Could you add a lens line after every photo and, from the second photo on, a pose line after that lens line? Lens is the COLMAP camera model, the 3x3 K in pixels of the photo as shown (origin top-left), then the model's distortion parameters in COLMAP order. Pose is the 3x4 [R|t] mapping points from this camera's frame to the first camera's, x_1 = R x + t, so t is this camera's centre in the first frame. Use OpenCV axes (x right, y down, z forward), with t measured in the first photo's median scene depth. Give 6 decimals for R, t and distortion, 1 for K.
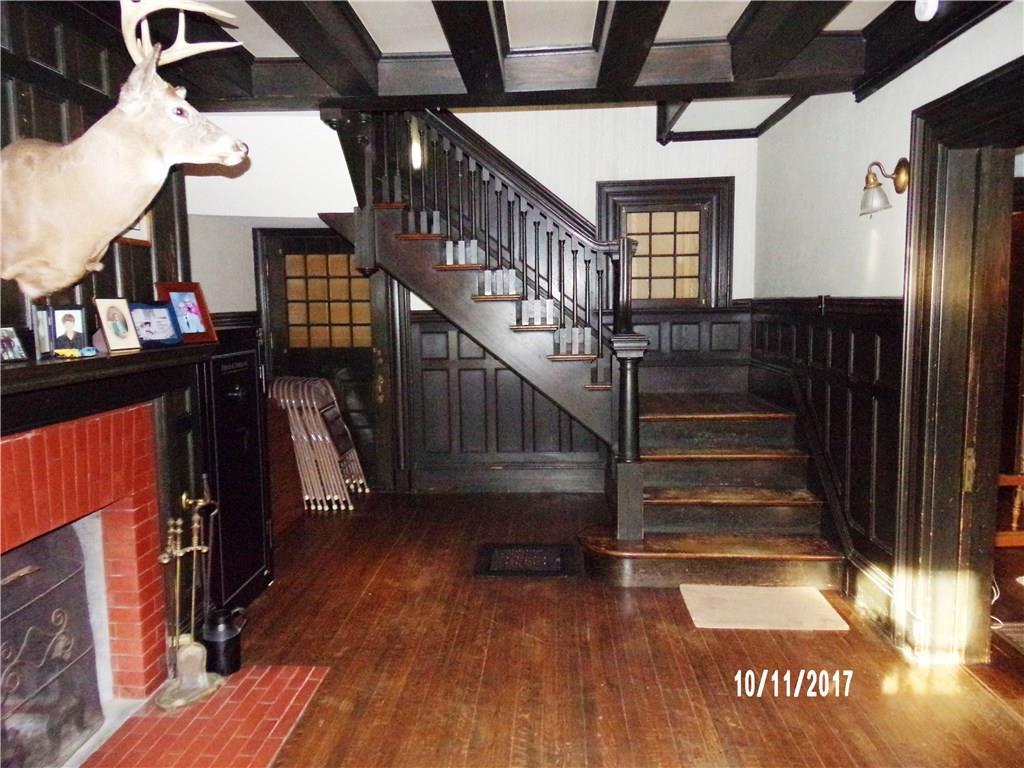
lens RADIAL K [[718.8, 0, 504.9], [0, 718.8, 379.2], [0, 0, 1]] dist [0.035562, 0.000136]
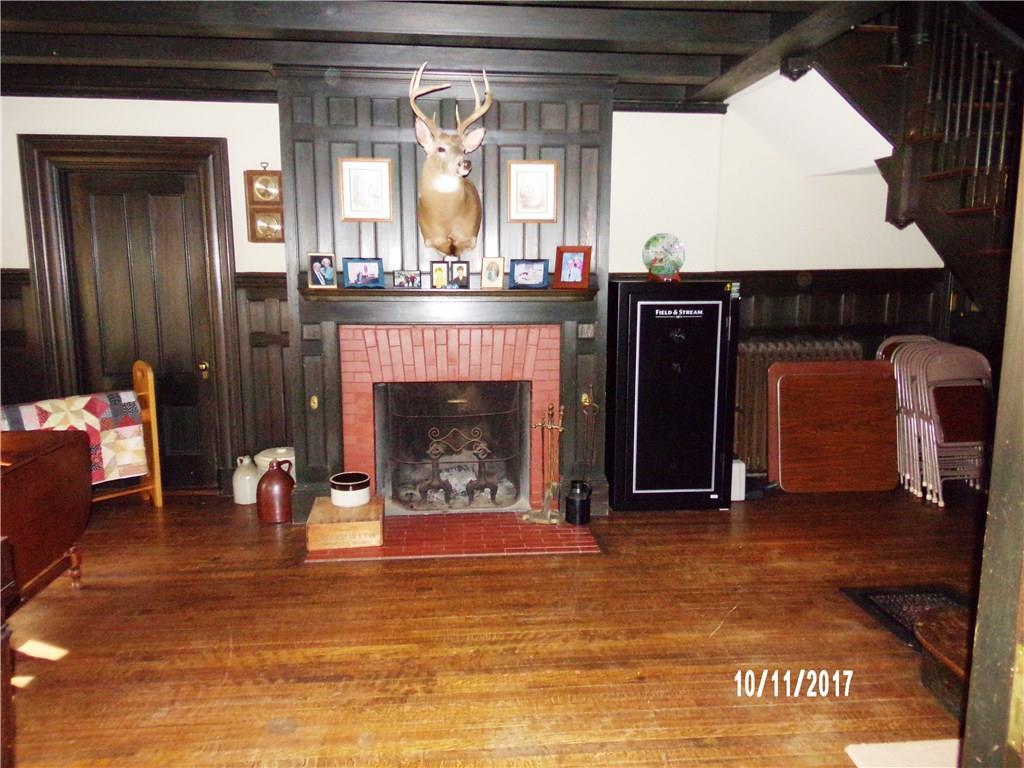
lens RADIAL K [[718.8, 0, 504.9], [0, 718.8, 379.2], [0, 0, 1]] dist [0.035562, 0.000136]
pose [[0.144461, 0.175287, -0.973861, 0.824700], [-0.107683, 0.981124, 0.160621, -0.074698], [0.983634, 0.081665, 0.160610, 0.552073]]
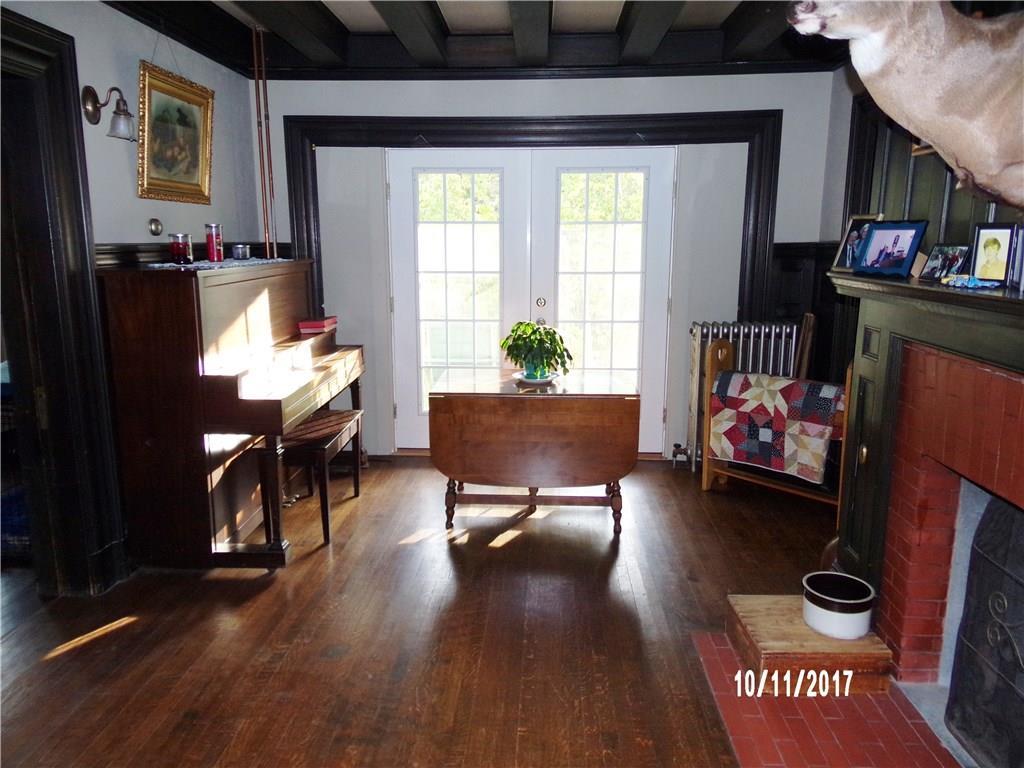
lens RADIAL K [[718.8, 0, 504.9], [0, 718.8, 379.2], [0, 0, 1]] dist [0.035562, 0.000136]
pose [[-0.999710, 0.024025, 0.001785, -0.042318], [0.023498, 0.956070, 0.292196, -0.117892], [0.005314, 0.292153, -0.956357, 1.160230]]
